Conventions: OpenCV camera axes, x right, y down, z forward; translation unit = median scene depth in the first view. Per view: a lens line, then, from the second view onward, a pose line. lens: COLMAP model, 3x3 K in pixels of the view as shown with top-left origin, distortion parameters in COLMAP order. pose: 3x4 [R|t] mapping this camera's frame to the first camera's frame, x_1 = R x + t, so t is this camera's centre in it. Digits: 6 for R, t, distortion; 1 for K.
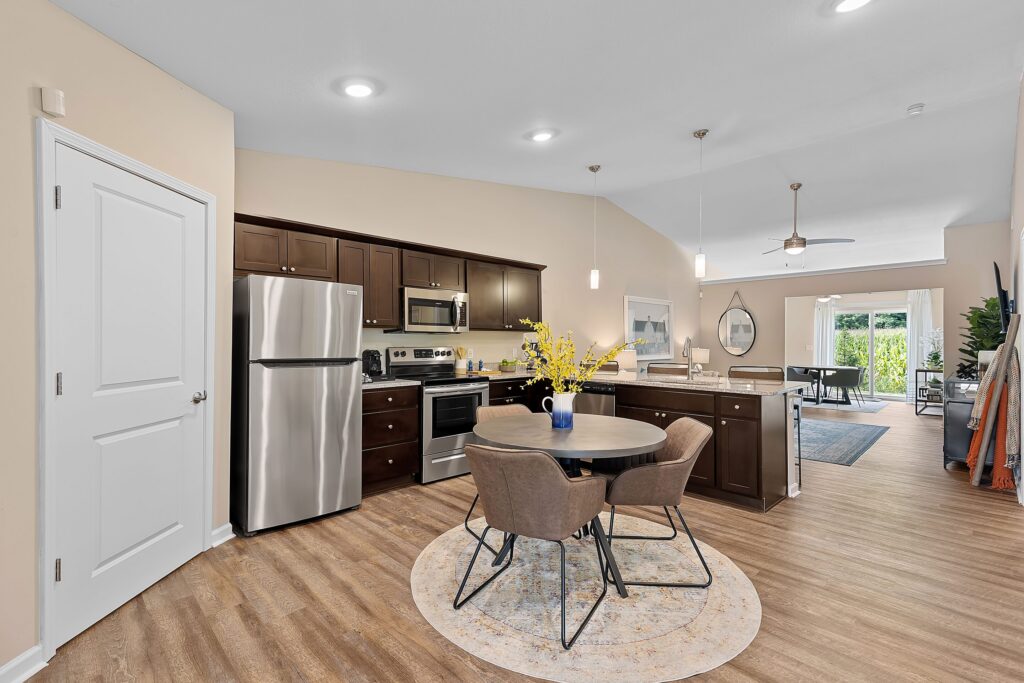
lens RADIAL K [[456.4, 0, 507.6], [0, 456.4, 342.1], [0, 0, 1]] dist [0.009616, -0.000393]
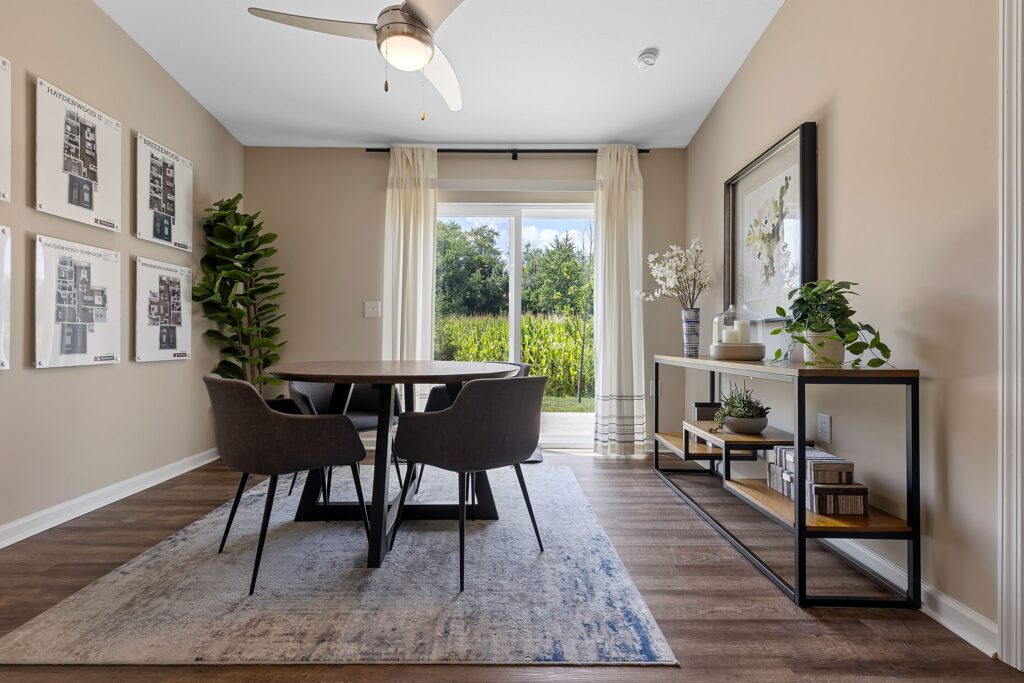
lens RADIAL K [[471.3, 0, 515.3], [0, 471.3, 334.3], [0, 0, 1]] dist [0.014541, -0.000062]
pose [[0.684758, 0.009184, 0.728713, 1.224644], [-0.005421, 0.999957, -0.007508, 0.084674], [-0.728750, 0.001191, 0.684779, 1.761480]]
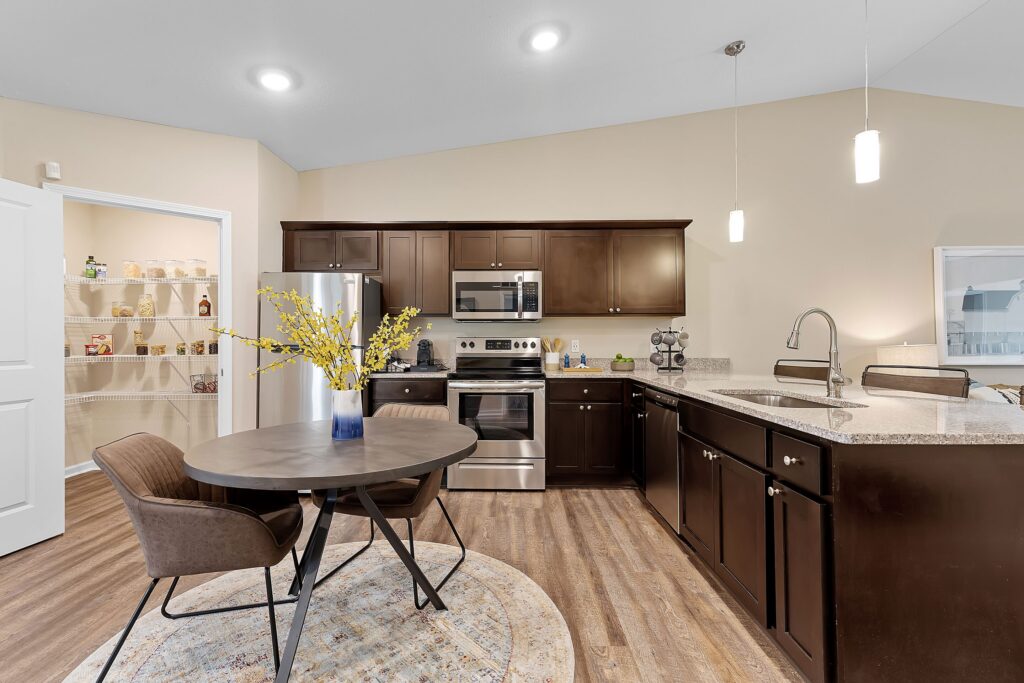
lens RADIAL K [[456.7, 0, 512.0], [0, 456.7, 341.5], [0, 0, 1]] dist [-0.001856, -0.000015]
pose [[0.708988, -0.010493, -0.705143, 0.476182], [0.002899, 0.999924, -0.011965, 0.030422], [0.705215, 0.006439, 0.708964, 0.404822]]
